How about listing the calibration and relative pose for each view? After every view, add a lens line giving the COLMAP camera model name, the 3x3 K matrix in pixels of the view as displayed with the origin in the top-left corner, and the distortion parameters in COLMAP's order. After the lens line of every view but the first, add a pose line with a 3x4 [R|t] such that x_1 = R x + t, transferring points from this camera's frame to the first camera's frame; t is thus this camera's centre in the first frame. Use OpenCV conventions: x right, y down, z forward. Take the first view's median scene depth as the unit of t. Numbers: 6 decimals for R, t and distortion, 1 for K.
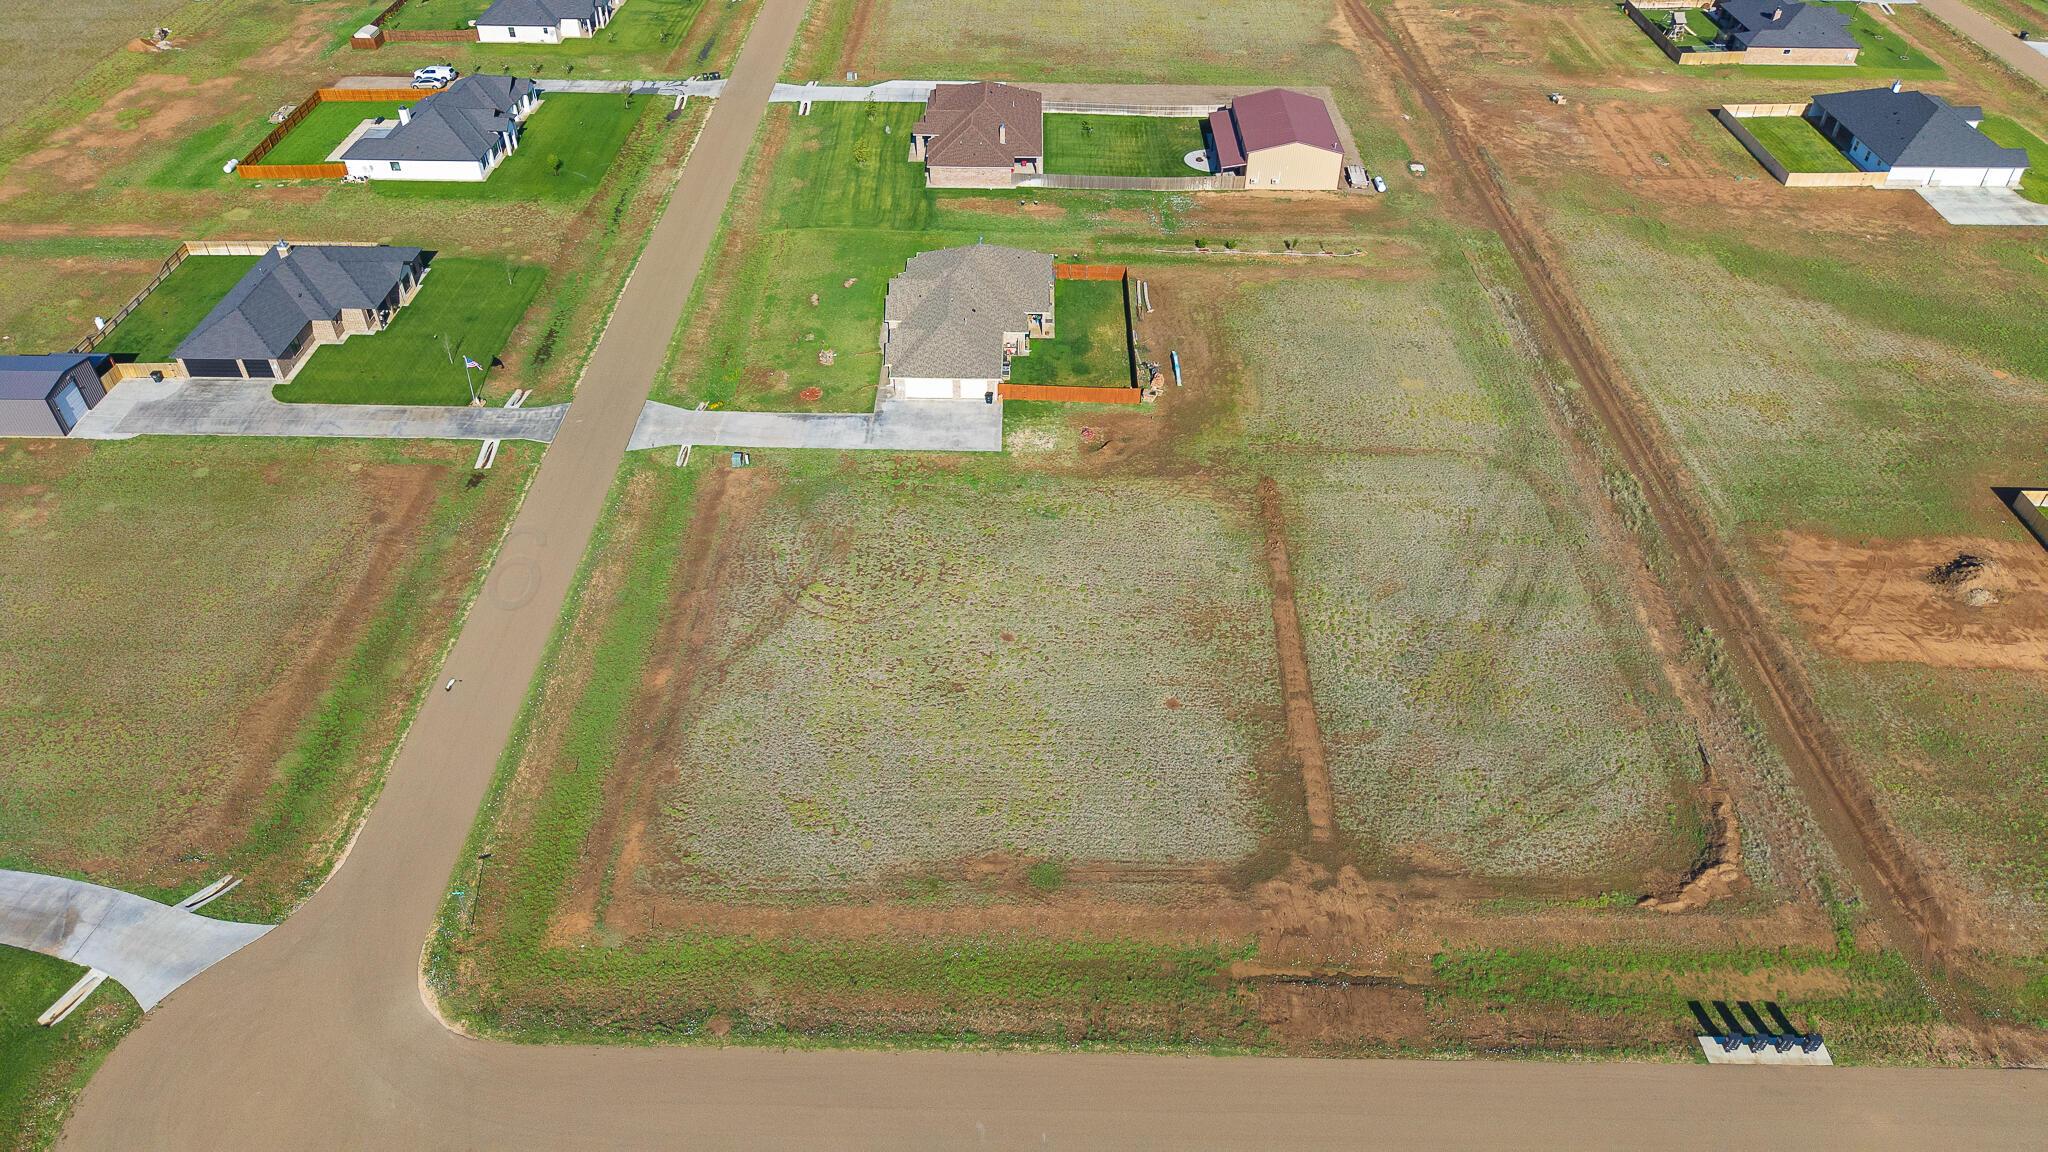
lens RADIAL K [[1370.4, 0, 1015.0], [0, 1370.4, 608.7], [0, 0, 1]] dist [0.028636, -0.035645]
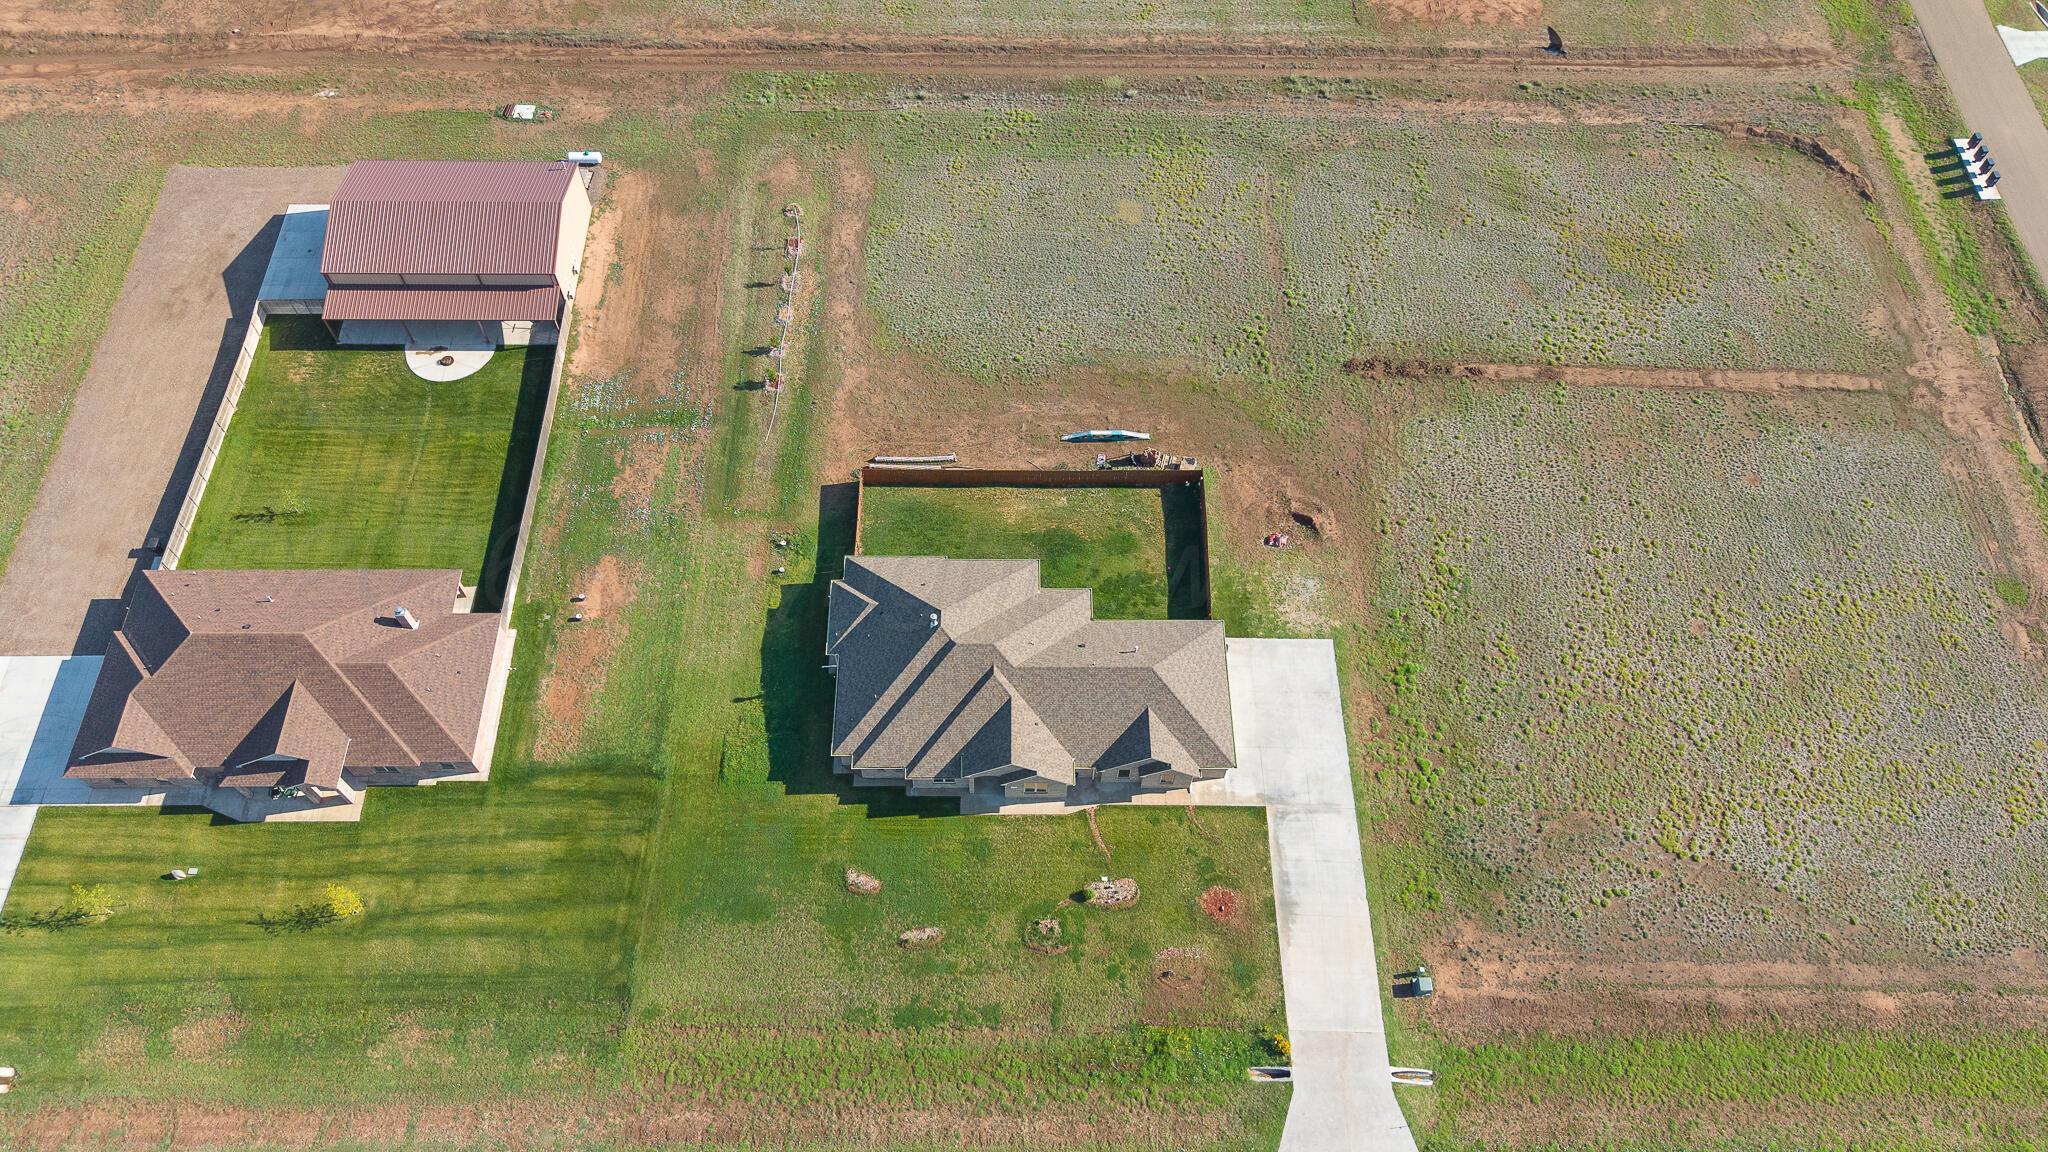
lens RADIAL K [[1370.4, 0, 1015.0], [0, 1370.4, 608.7], [0, 0, 1]] dist [0.028636, -0.035645]
pose [[-0.021500, -0.875366, 0.482982, -0.364900], [0.642398, 0.358073, 0.677576, -0.766167], [-0.766070, 0.324835, 0.554635, 0.736106]]
